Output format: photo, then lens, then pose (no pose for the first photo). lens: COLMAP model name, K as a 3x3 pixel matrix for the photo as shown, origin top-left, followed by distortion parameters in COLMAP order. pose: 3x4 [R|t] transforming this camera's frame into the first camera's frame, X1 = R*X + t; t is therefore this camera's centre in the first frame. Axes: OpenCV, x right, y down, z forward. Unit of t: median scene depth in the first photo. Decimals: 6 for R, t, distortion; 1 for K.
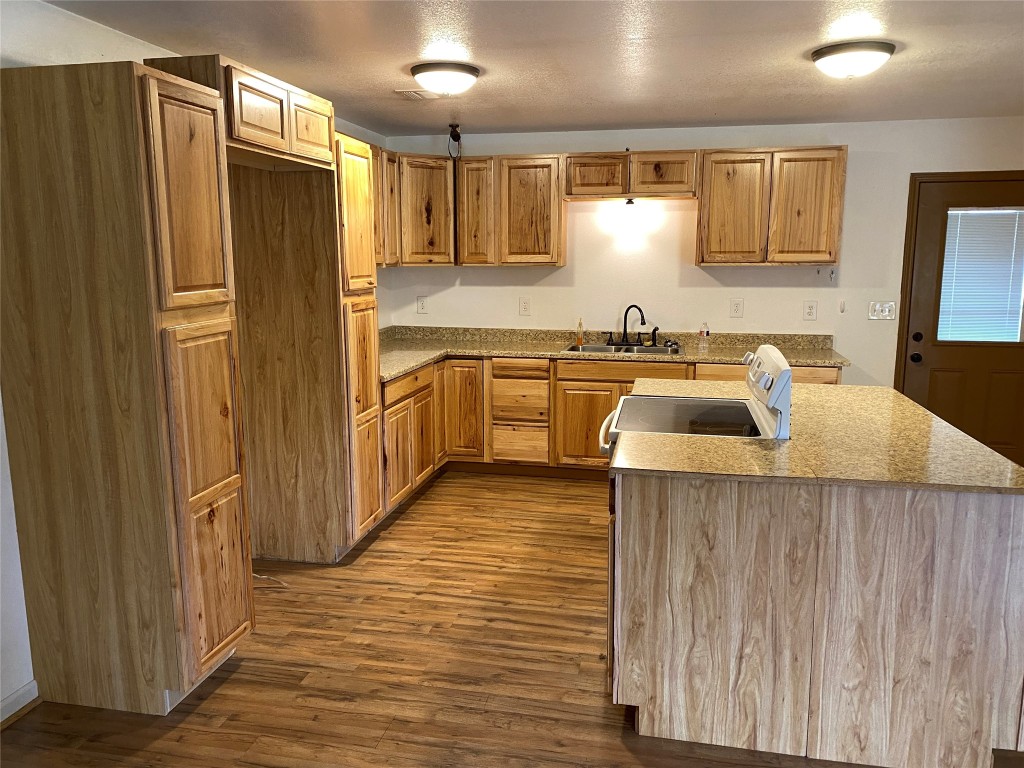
lens RADIAL K [[776.4, 0, 514.3], [0, 776.4, 377.7], [0, 0, 1]] dist [0.059722, -0.069394]
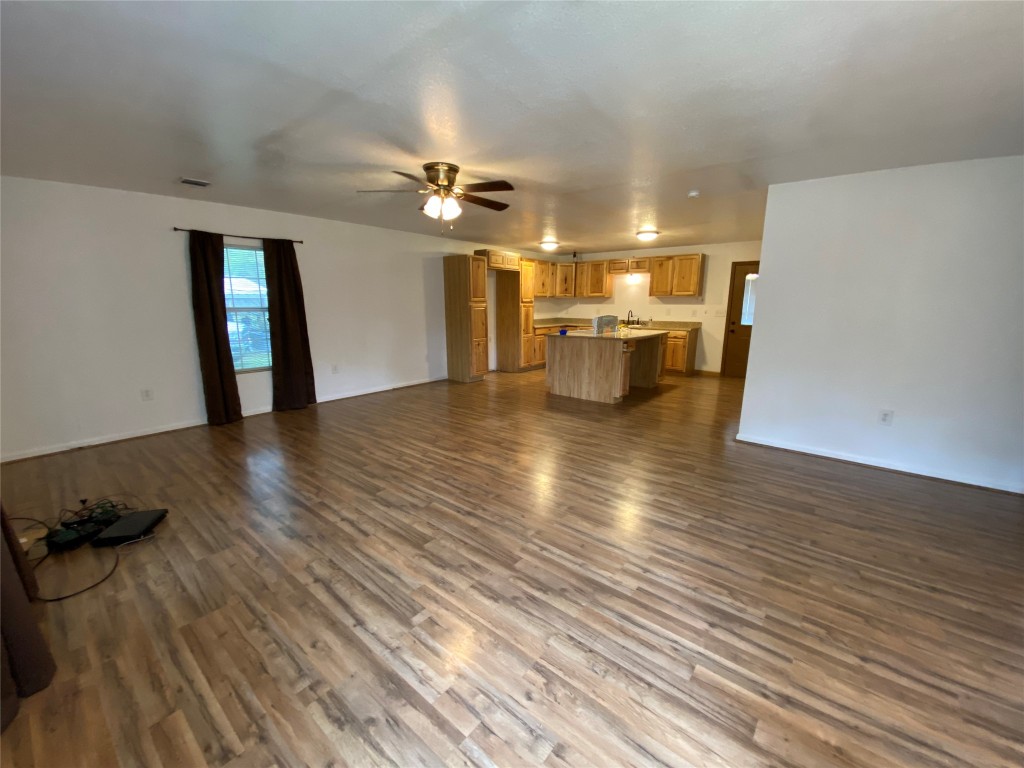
lens RADIAL K [[413.0, 0, 507.9], [0, 413.0, 387.5], [0, 0, 1]] dist [0.026523, -0.022690]
pose [[0.881048, 0.099016, -0.462548, 0.612953], [-0.076399, 0.994795, 0.067430, 0.154972], [0.466817, -0.024071, 0.884026, -0.744482]]
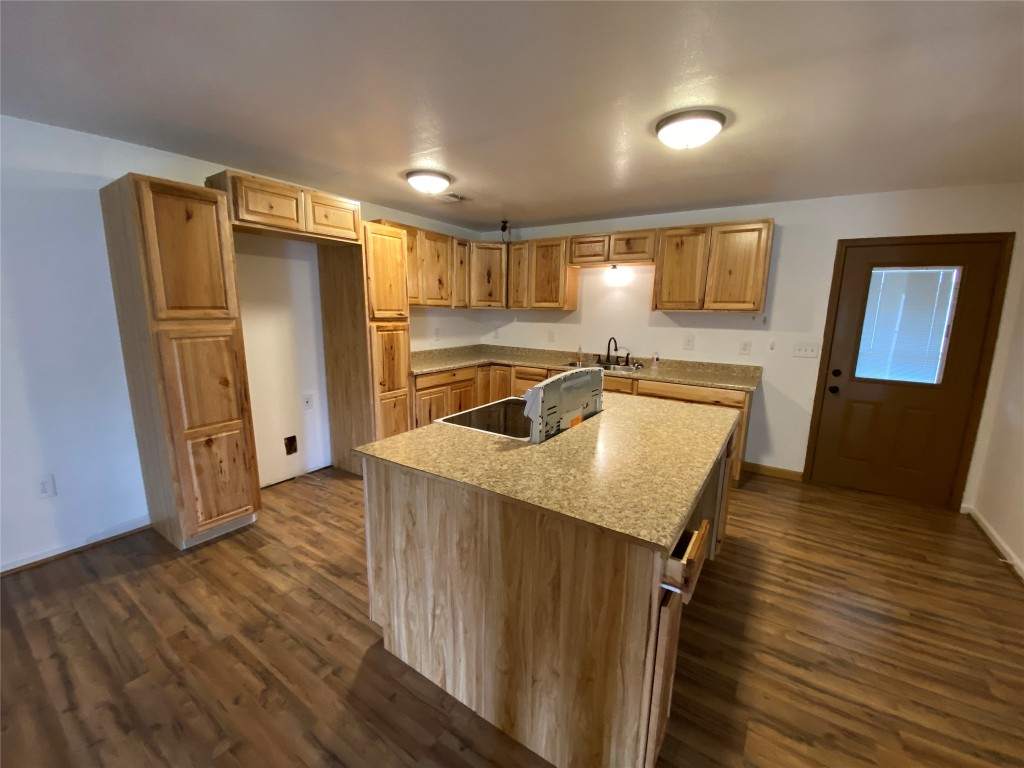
lens RADIAL K [[412.9, 0, 512.0], [0, 412.9, 384.0], [0, 0, 1]] dist [0.028160, -0.028712]
pose [[0.927753, 0.084059, -0.363606, 0.331458], [-0.077258, 0.996457, 0.033236, -0.019747], [0.365112, -0.002743, 0.930960, 0.239255]]
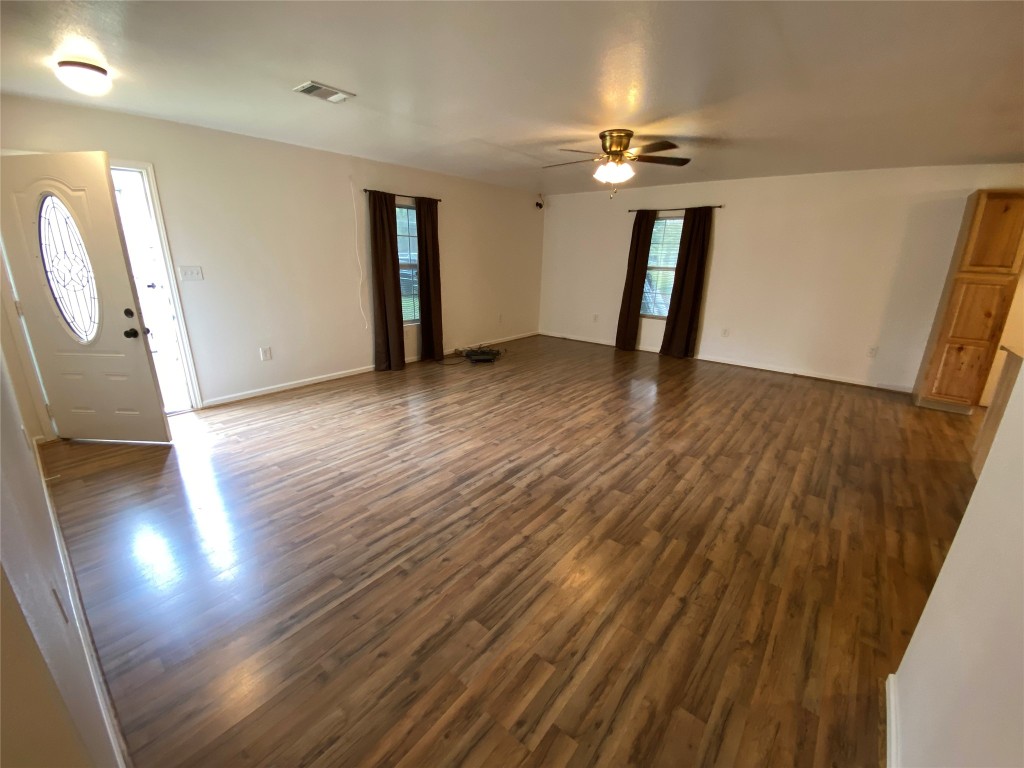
lens RADIAL K [[413.0, 0, 507.9], [0, 413.0, 387.5], [0, 0, 1]] dist [0.026523, -0.022690]
pose [[-0.474399, 0.253851, -0.842915, 1.001107], [-0.161178, 0.916287, 0.366660, 0.013357], [0.865429, 0.309803, -0.393770, 0.136031]]
